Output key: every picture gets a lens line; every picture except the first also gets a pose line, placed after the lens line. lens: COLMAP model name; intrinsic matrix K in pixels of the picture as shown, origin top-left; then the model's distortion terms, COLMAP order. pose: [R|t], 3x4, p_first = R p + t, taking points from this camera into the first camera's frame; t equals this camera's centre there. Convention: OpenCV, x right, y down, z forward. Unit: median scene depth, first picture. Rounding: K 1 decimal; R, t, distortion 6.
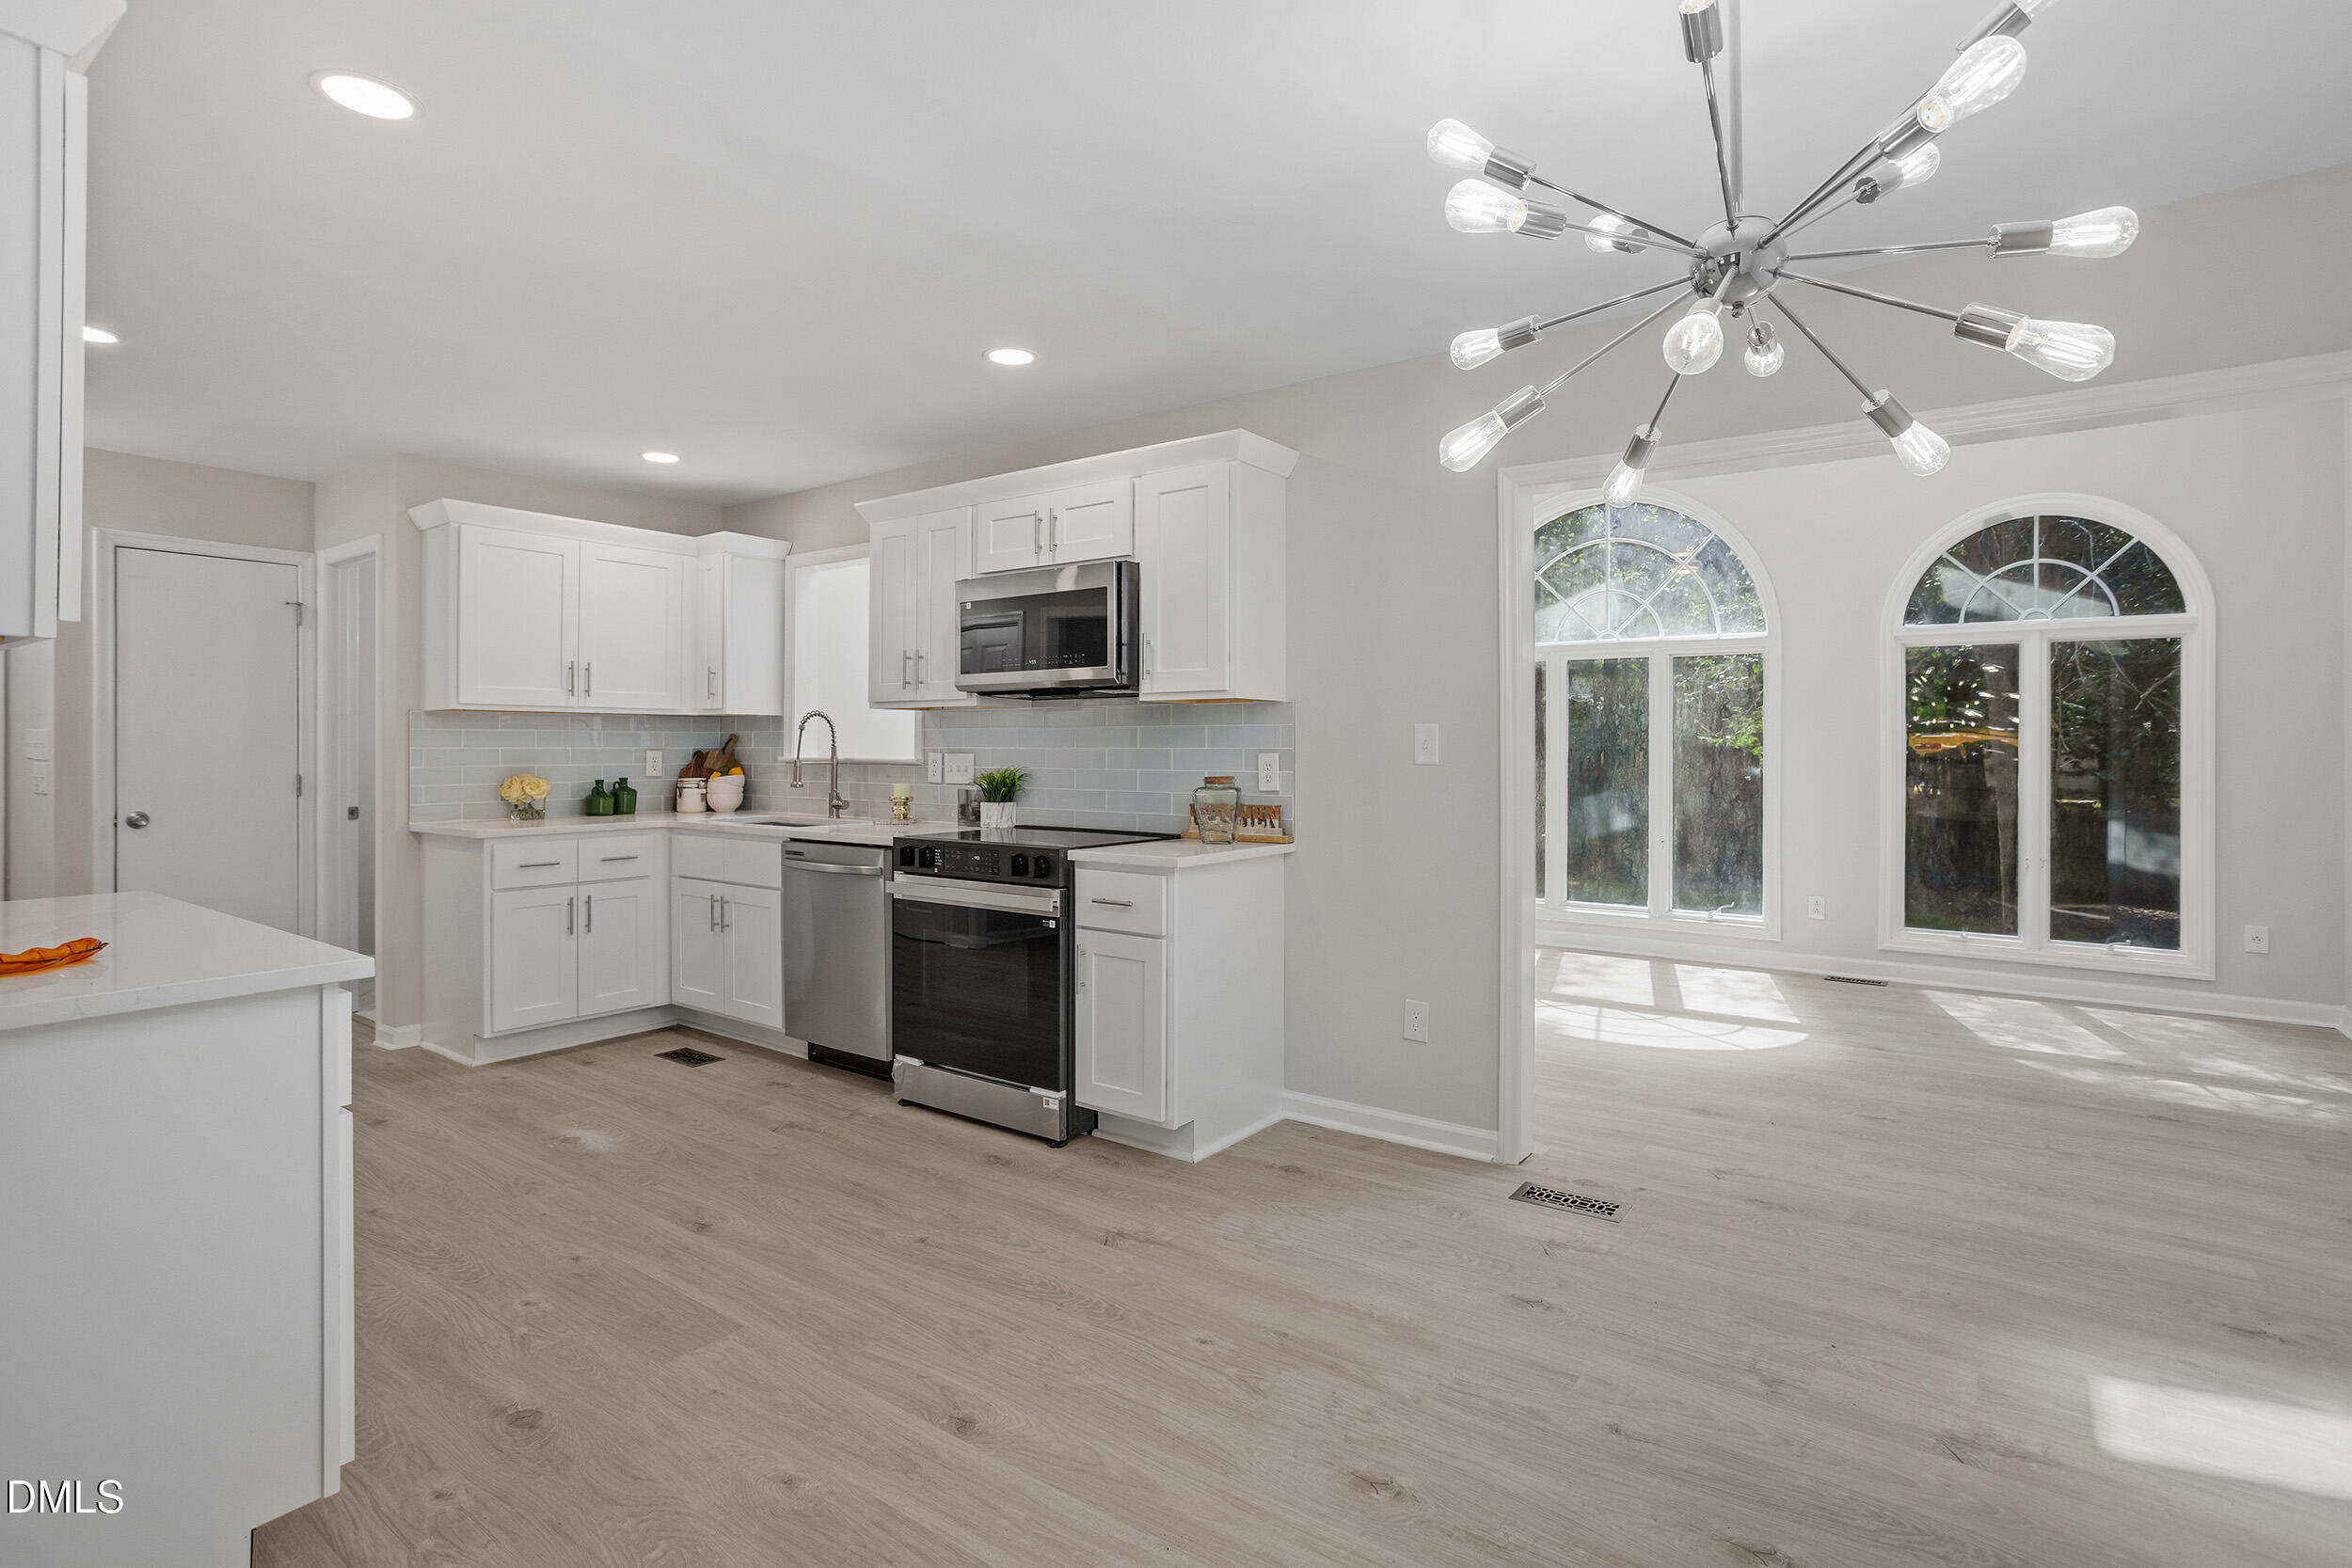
lens RADIAL K [[1150.6, 0, 1182.1], [0, 1150.6, 745.5], [0, 0, 1]] dist [-0.054174, 0.042360]
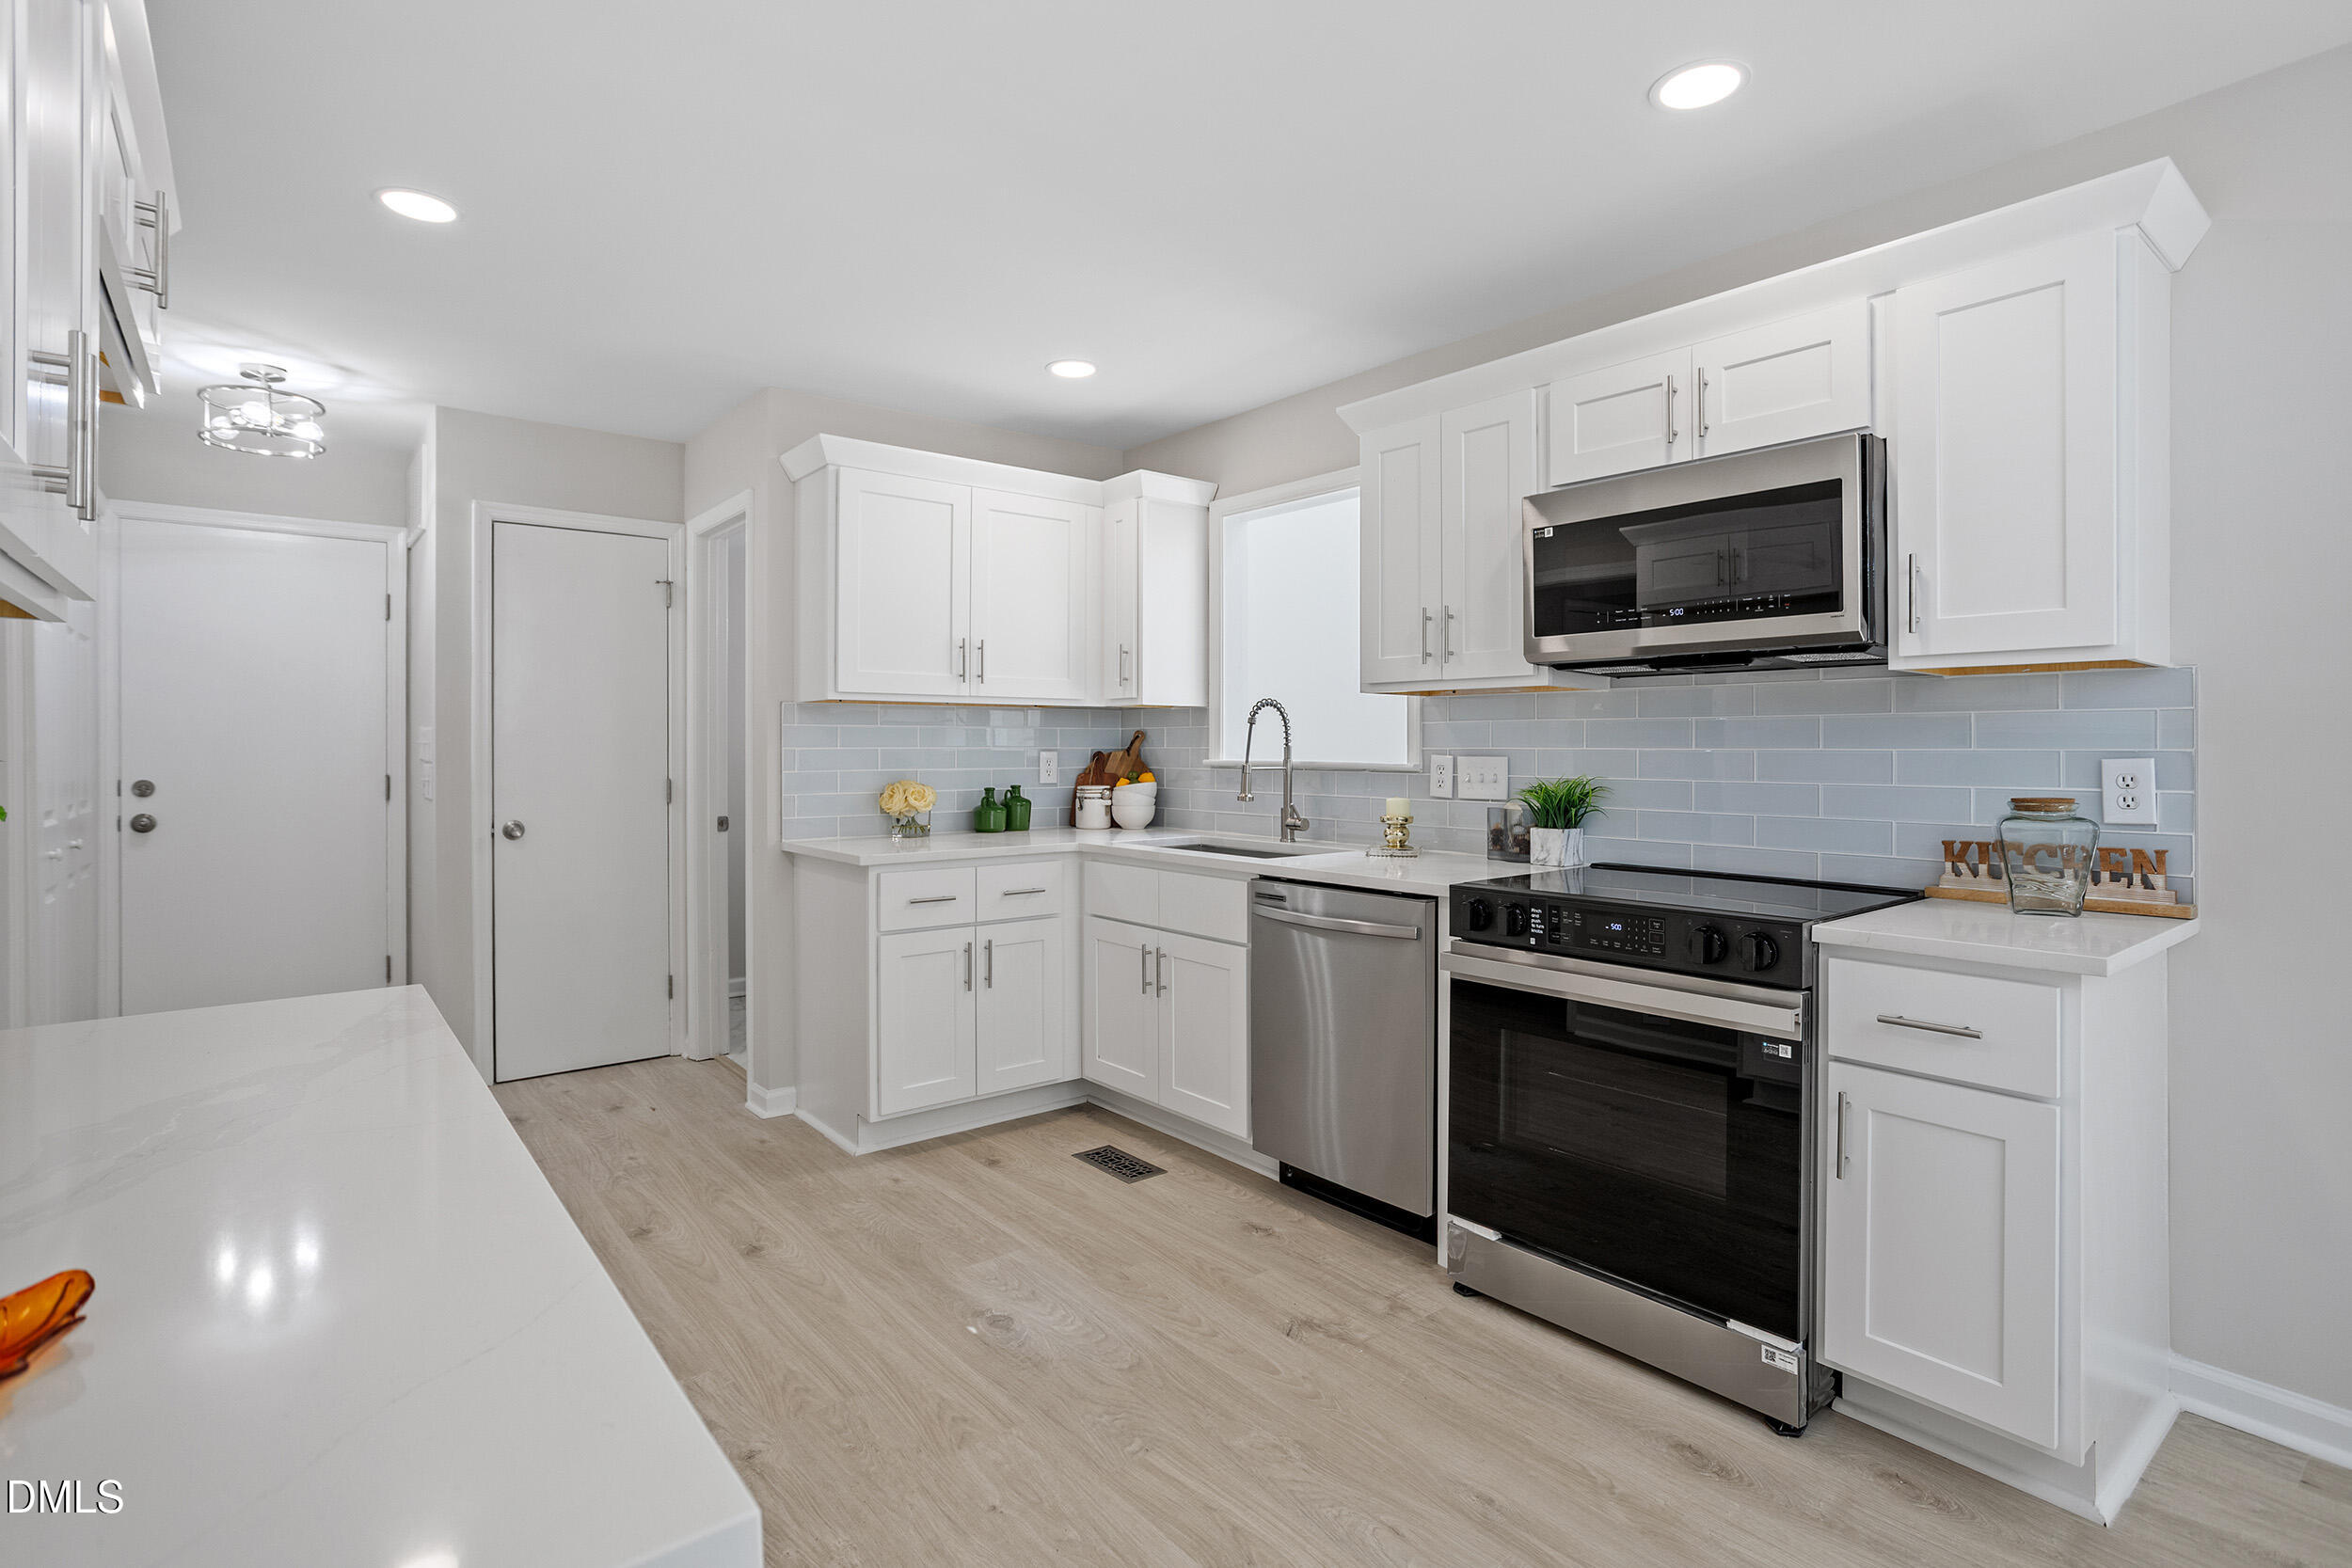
lens RADIAL K [[1150.6, 0, 1182.1], [0, 1150.6, 745.5], [0, 0, 1]] dist [-0.054174, 0.042360]
pose [[0.968704, -0.000274, -0.248219, -0.212986], [0.000417, 1.000000, 0.000524, -0.000179], [0.248219, -0.000611, 0.968704, 0.293505]]
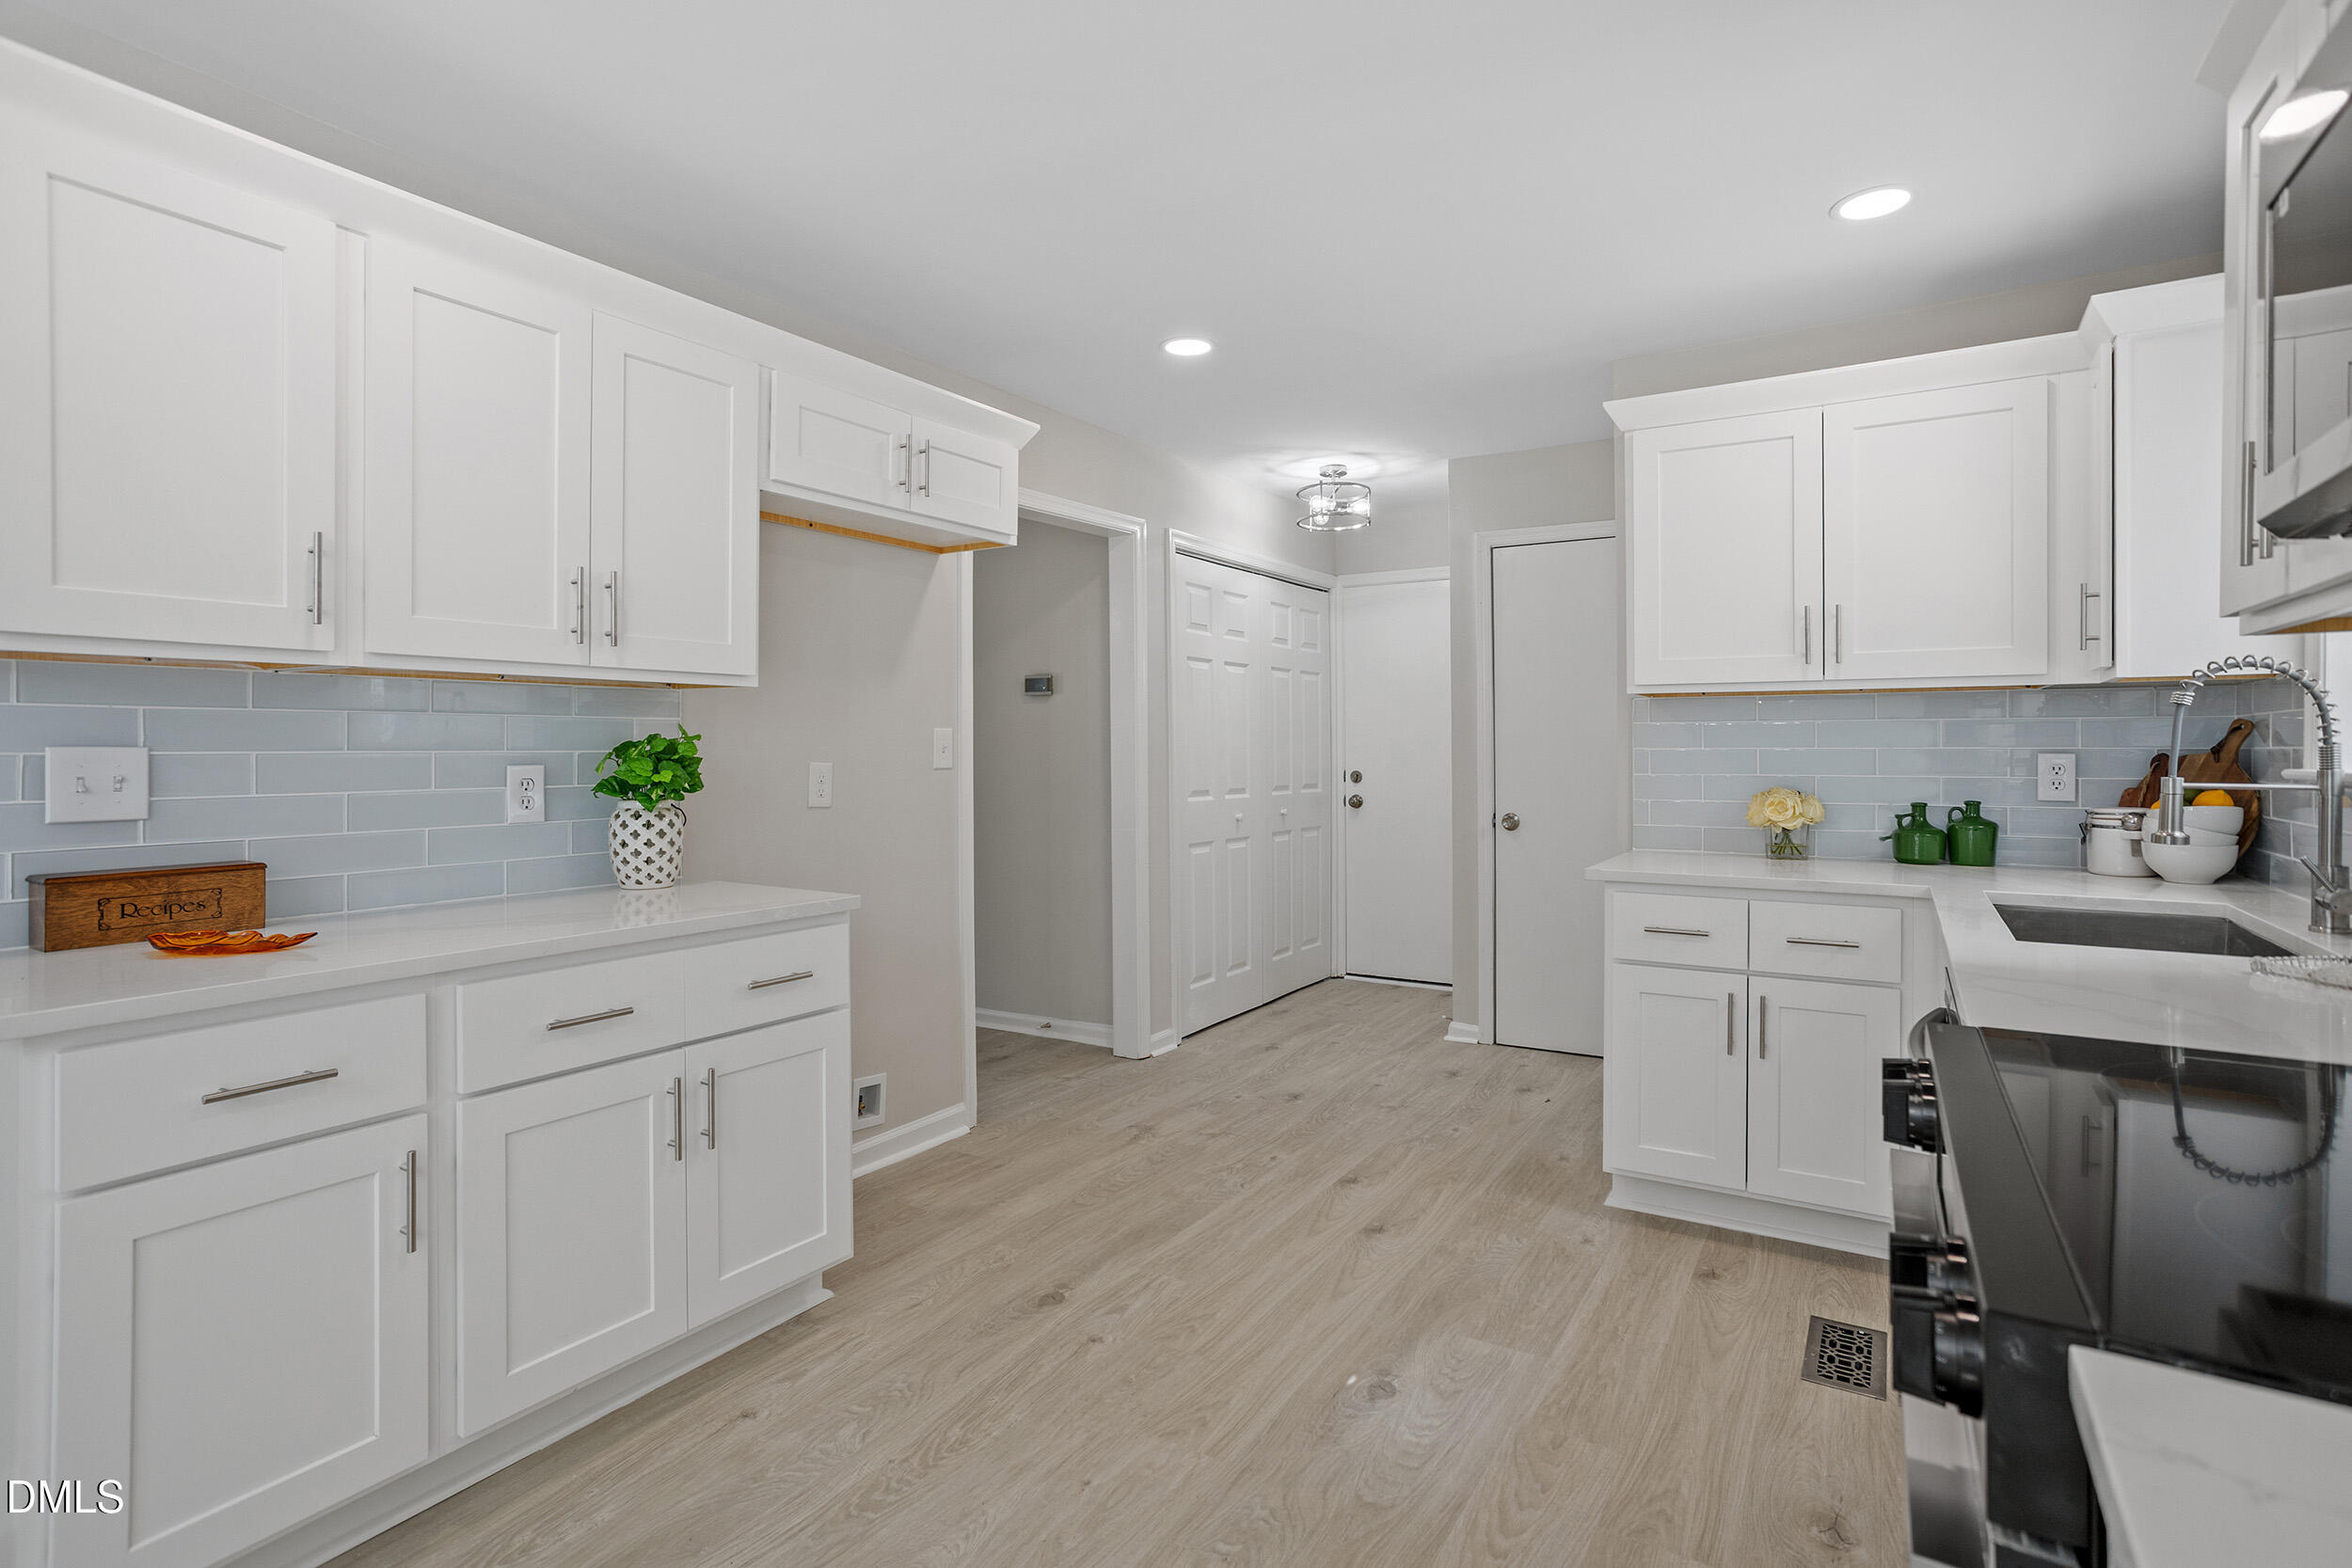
lens RADIAL K [[1150.6, 0, 1182.1], [0, 1150.6, 745.5], [0, 0, 1]] dist [-0.054174, 0.042360]
pose [[0.079575, -0.001968, -0.996827, 0.050448], [0.002455, 0.999995, -0.001778, 0.000910], [0.996826, -0.002306, 0.079579, 0.683865]]
